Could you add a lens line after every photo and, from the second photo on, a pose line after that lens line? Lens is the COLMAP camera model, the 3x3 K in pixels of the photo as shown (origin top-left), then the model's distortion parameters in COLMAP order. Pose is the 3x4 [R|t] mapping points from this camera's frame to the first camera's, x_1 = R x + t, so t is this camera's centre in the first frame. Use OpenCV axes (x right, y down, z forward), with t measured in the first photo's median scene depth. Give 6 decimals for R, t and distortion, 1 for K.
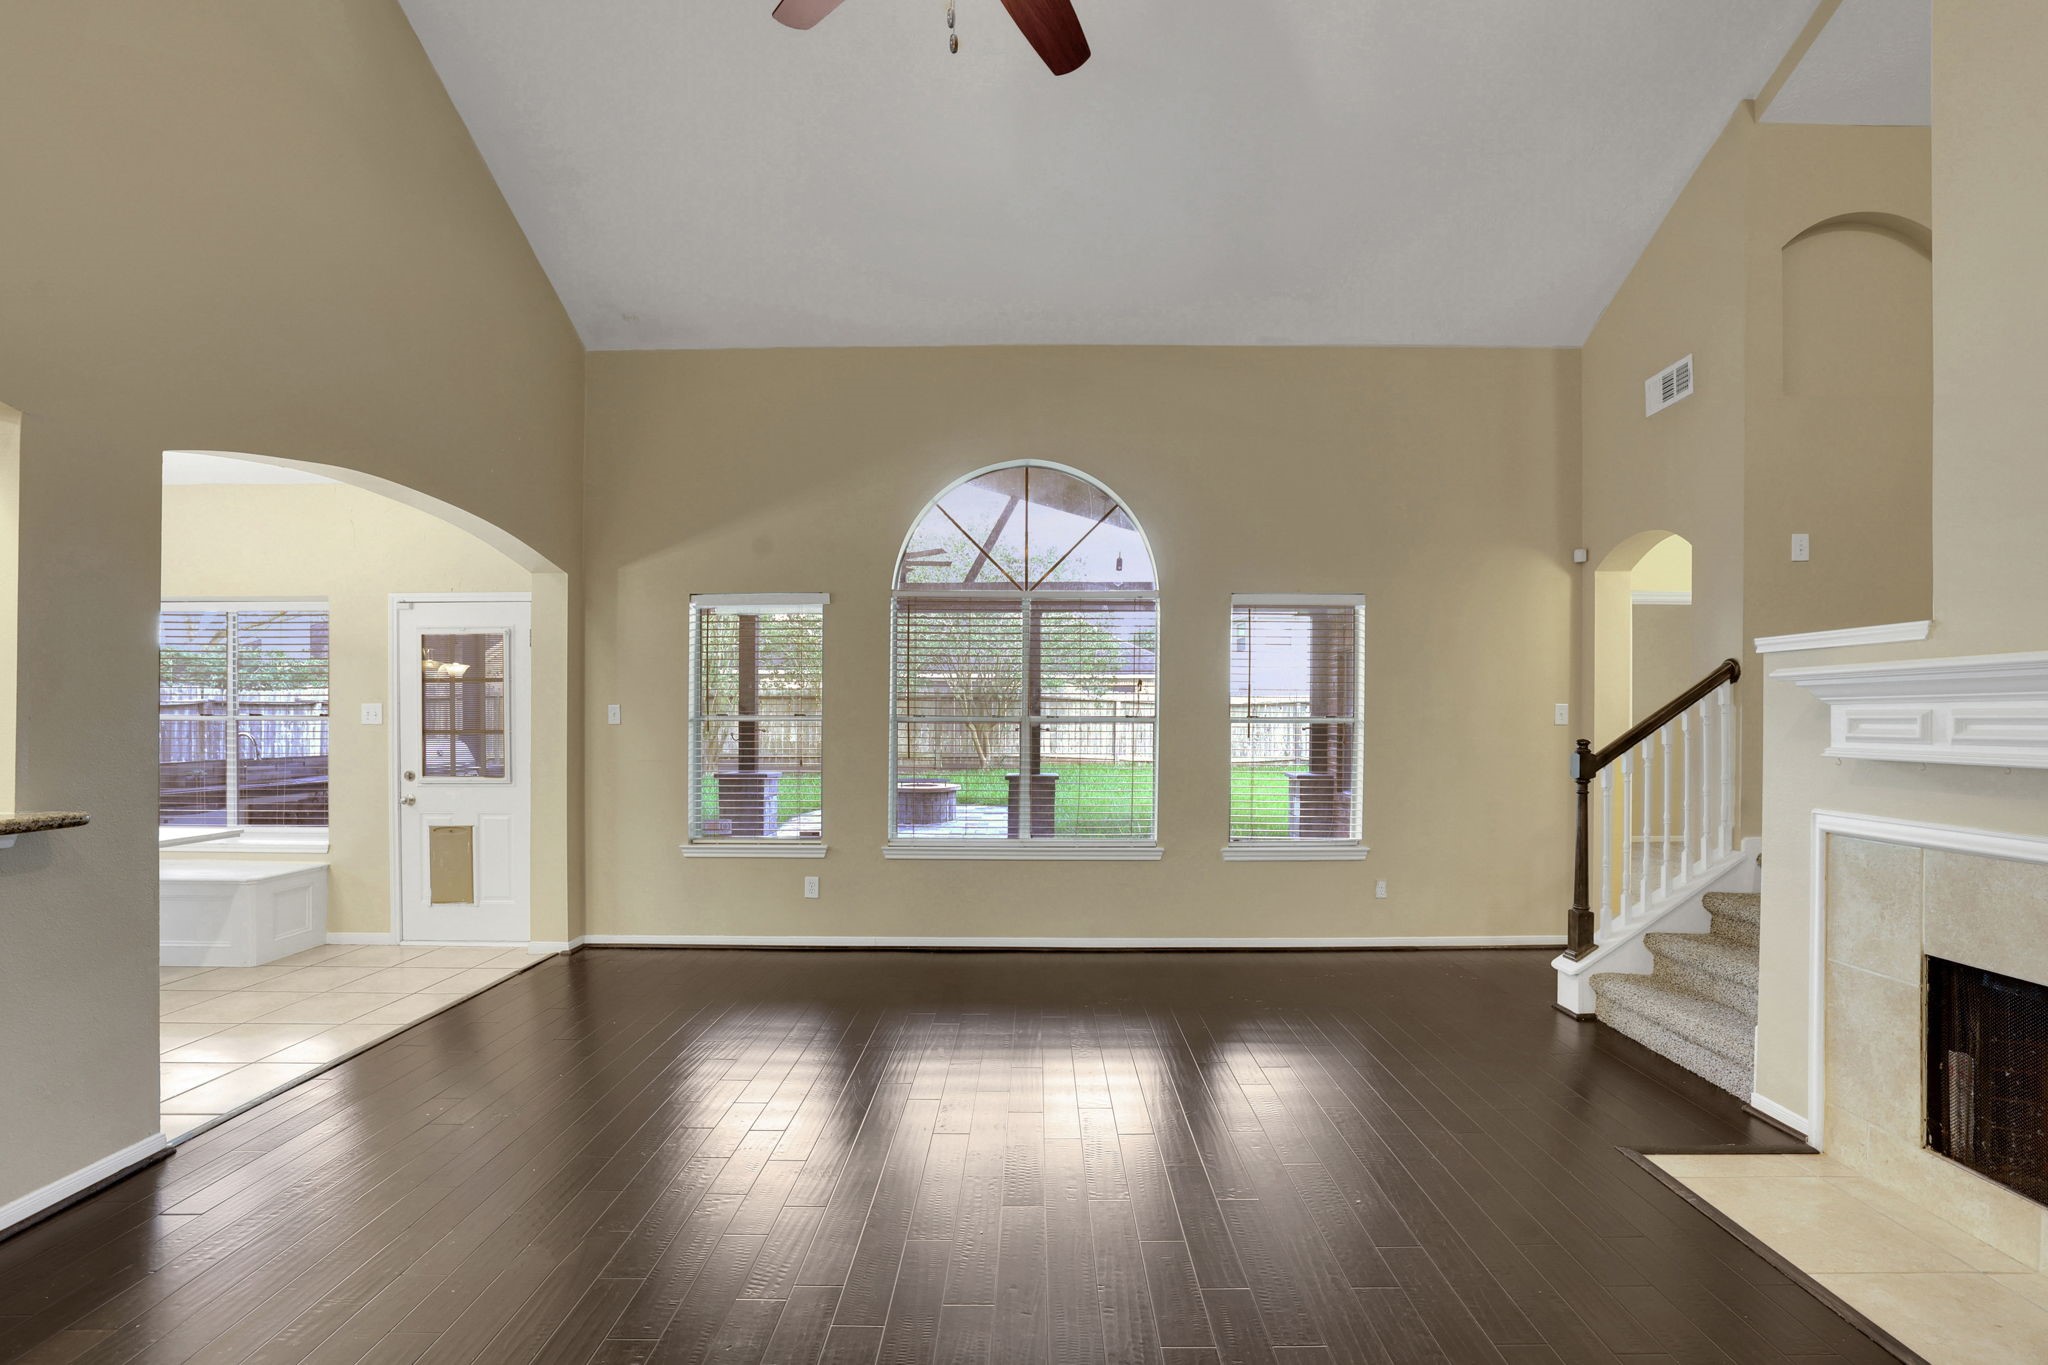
lens RADIAL K [[891.8, 0, 1026.1], [0, 891.8, 723.6], [0, 0, 1]] dist [-0.020642, 0.000602]
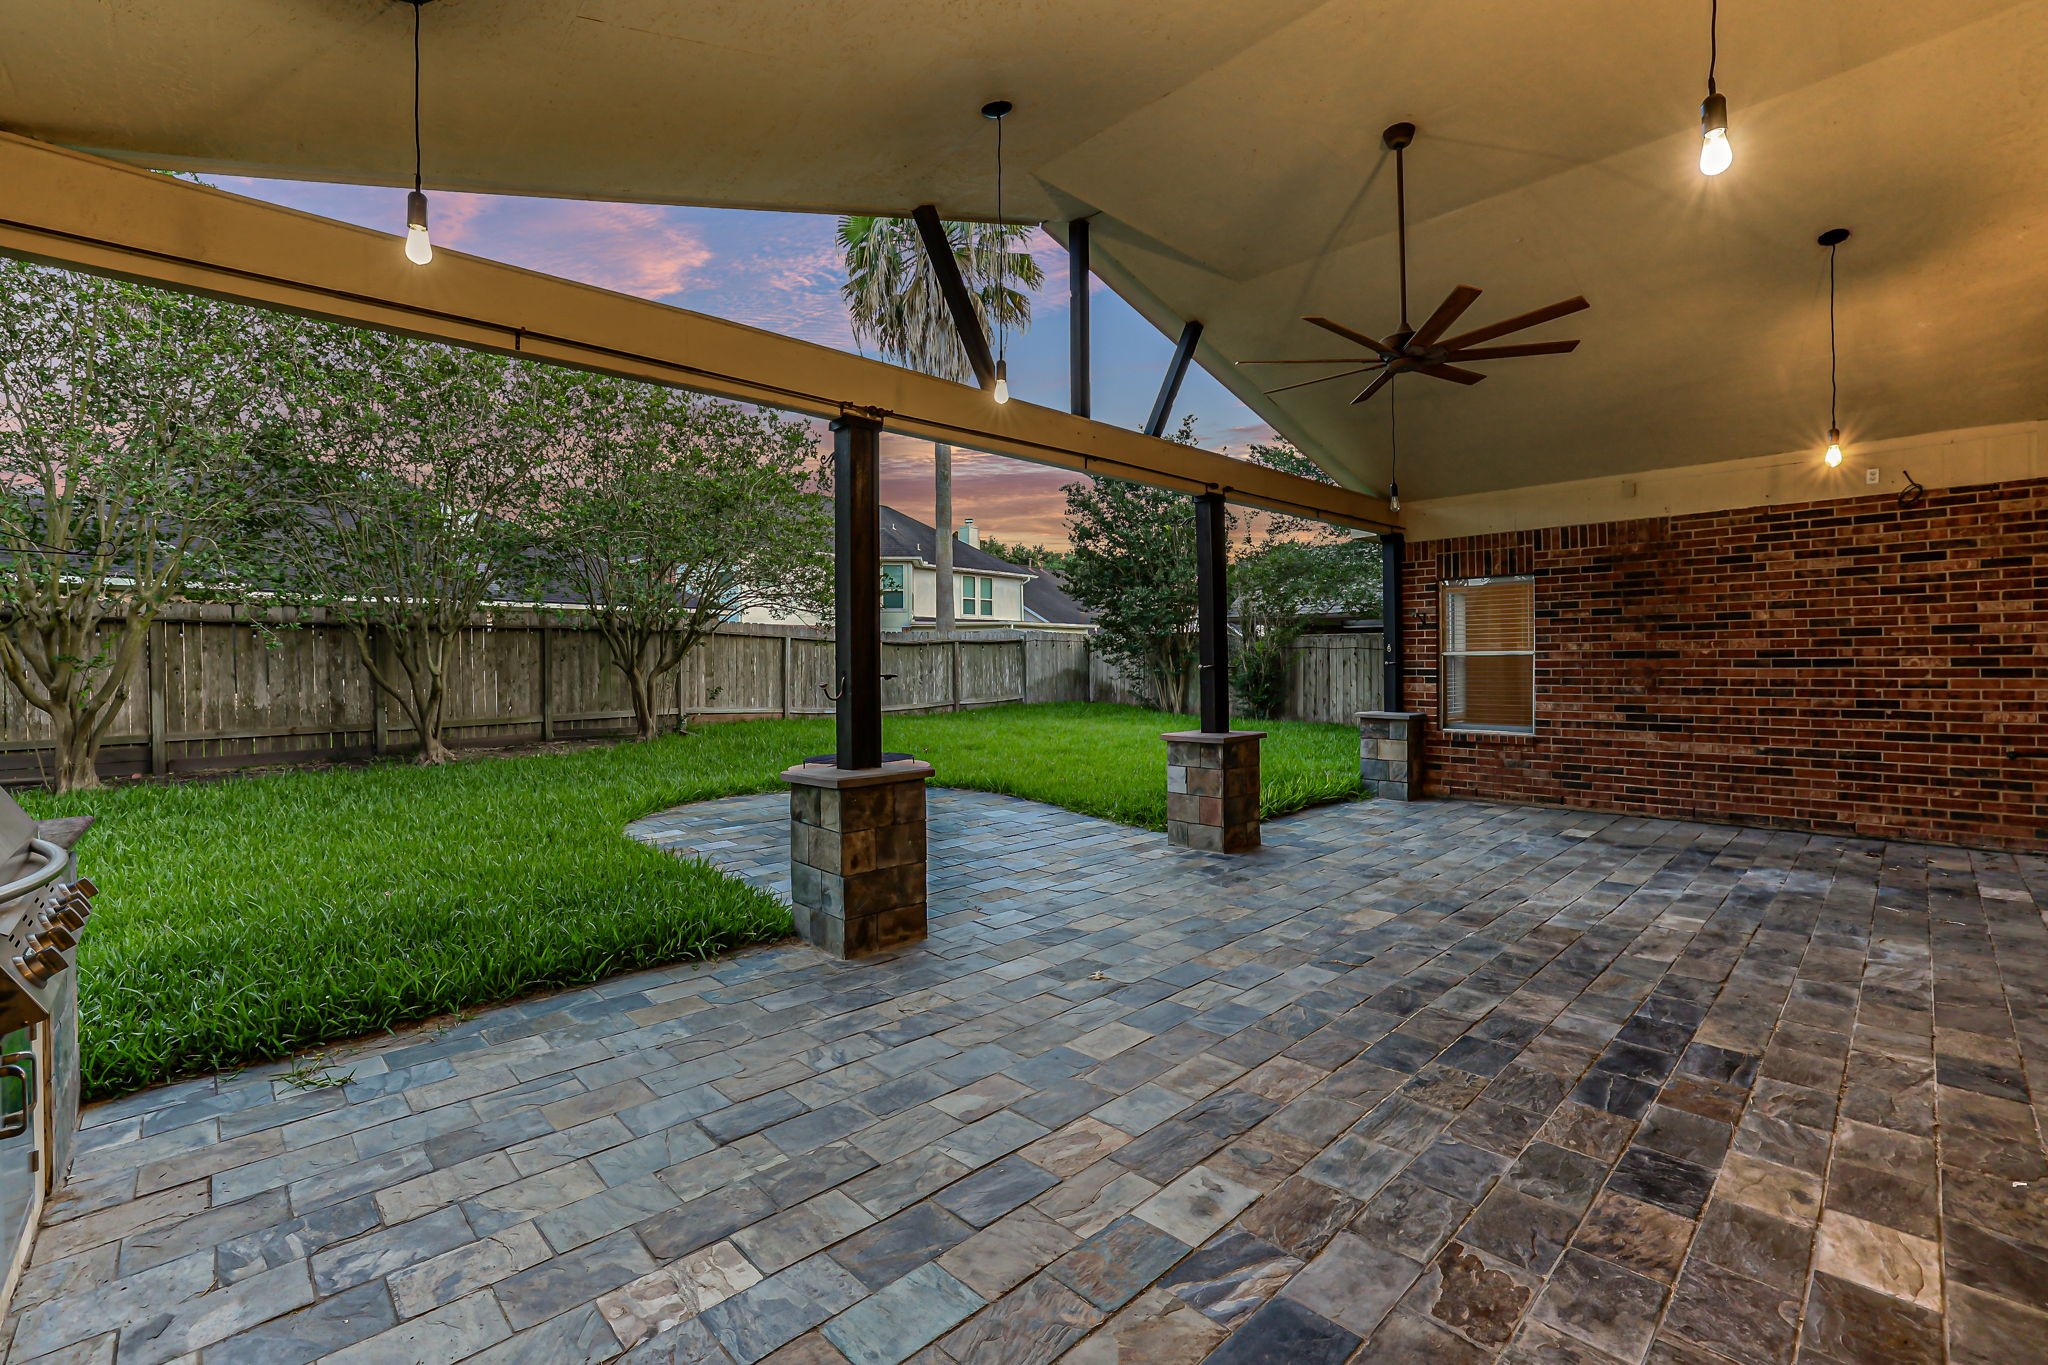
lens RADIAL K [[870.6, 0, 1061.7], [0, 870.6, 668.7], [0, 0, 1]] dist [-0.036620, 0.011715]
pose [[0.693777, -0.015017, 0.720034, -1.242566], [0.012967, 0.999881, 0.008359, 0.000049], [-0.720073, 0.003538, 0.693889, 1.444429]]
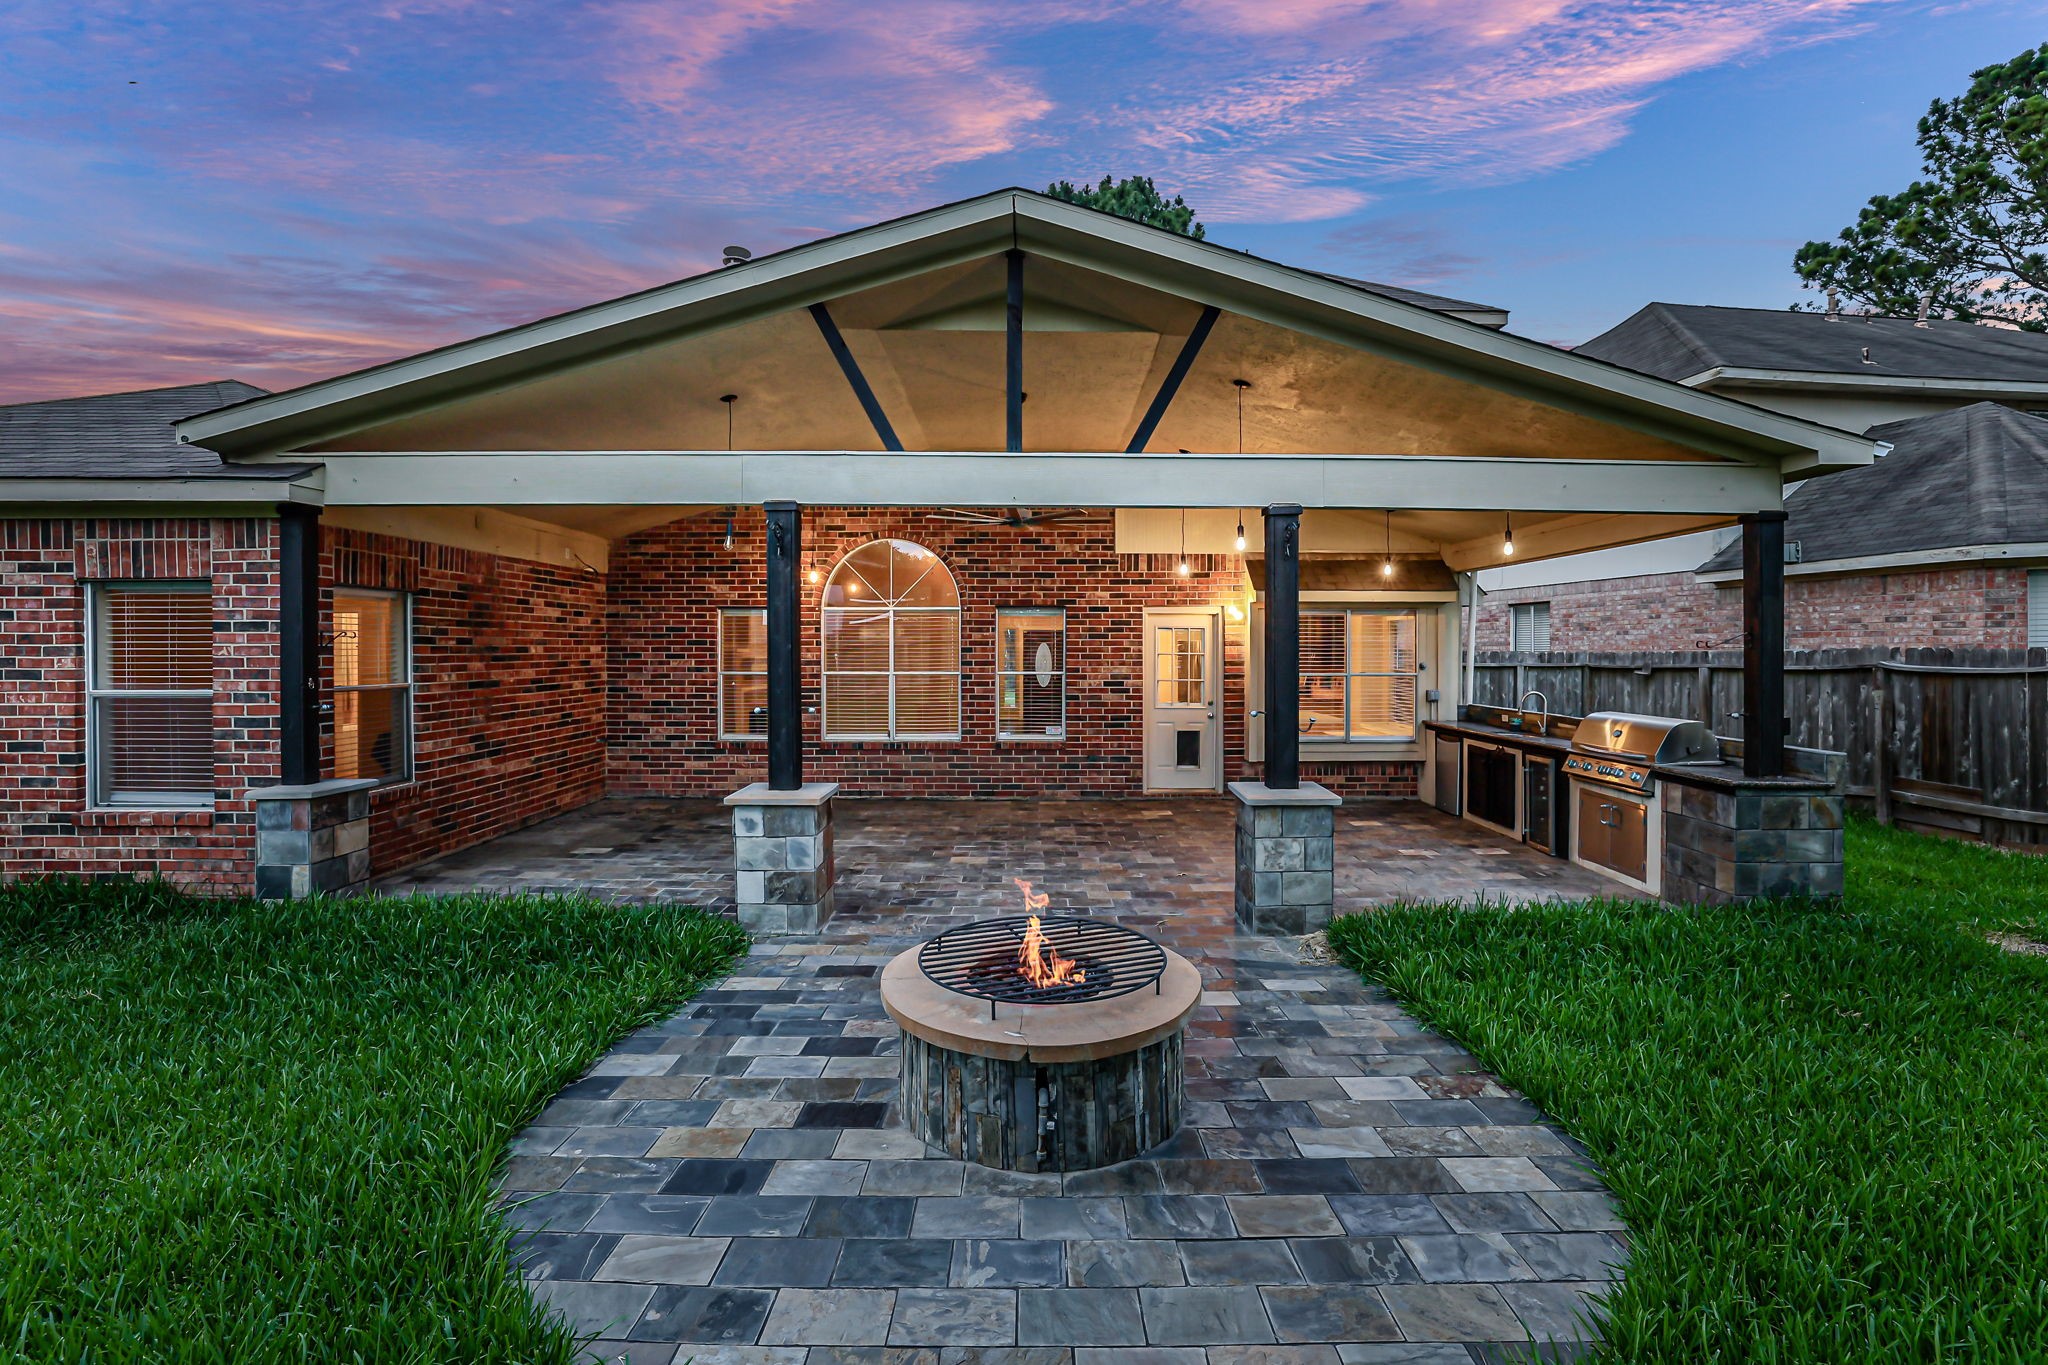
lens RADIAL K [[941.3, 0, 1027.2], [0, 941.3, 655.3], [0, 0, 1]] dist [-0.039210, 0.000356]
pose [[-0.999889, -0.002830, -0.014622, -0.307742], [-0.002993, 0.999934, 0.011121, -0.081427], [0.014589, 0.011164, -0.999831, 3.672699]]
